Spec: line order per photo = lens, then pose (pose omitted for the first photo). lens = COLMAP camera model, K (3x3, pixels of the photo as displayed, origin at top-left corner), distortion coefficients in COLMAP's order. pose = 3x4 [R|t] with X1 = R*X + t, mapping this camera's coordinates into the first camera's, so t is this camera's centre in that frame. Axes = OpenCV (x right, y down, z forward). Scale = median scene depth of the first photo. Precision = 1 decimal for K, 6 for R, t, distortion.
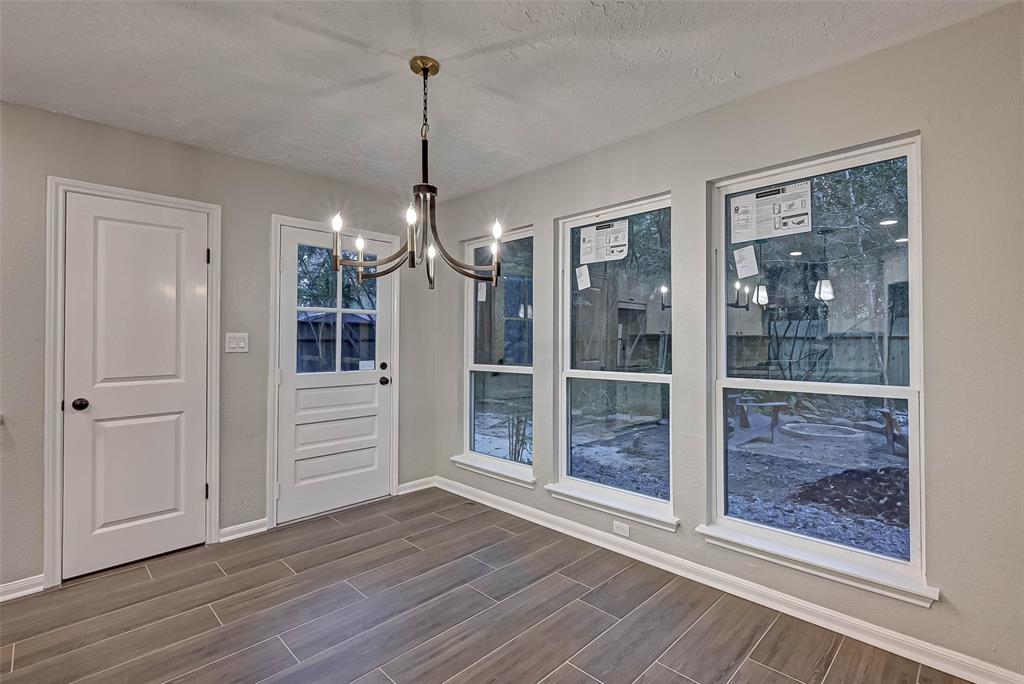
lens RADIAL K [[471.5, 0, 566.5], [0, 471.5, 330.3], [0, 0, 1]] dist [-0.000652, 0.000651]
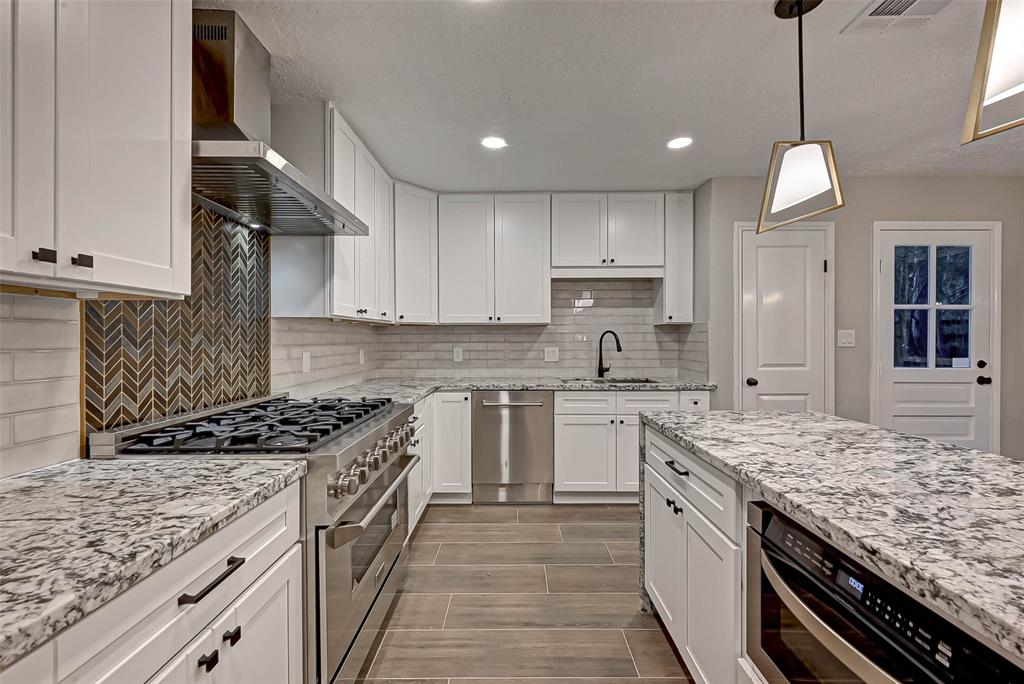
lens RADIAL K [[423.7, 0, 526.2], [0, 423.7, 340.0], [0, 0, 1]] dist [-0.001465, 0.000731]
pose [[0.668806, 0.008162, -0.743393, -0.461907], [0.014490, 0.999607, 0.024011, -0.006709], [0.743296, -0.026831, 0.668424, -0.284089]]
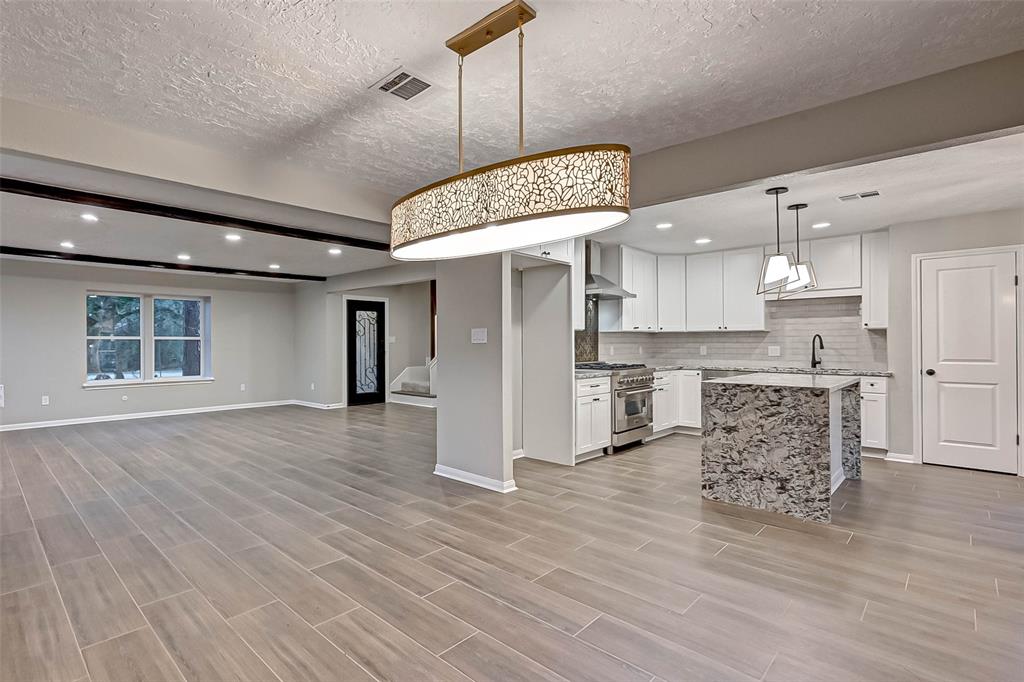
lens RADIAL K [[490.0, 0, 443.5], [0, 490.0, 343.4], [0, 0, 1]] dist [0.031247, -0.008182]
pose [[-0.079049, 0.009730, -0.996823, 0.920630], [0.026197, 0.999627, 0.007680, -0.019107], [0.996526, -0.025507, -0.079275, -0.638042]]
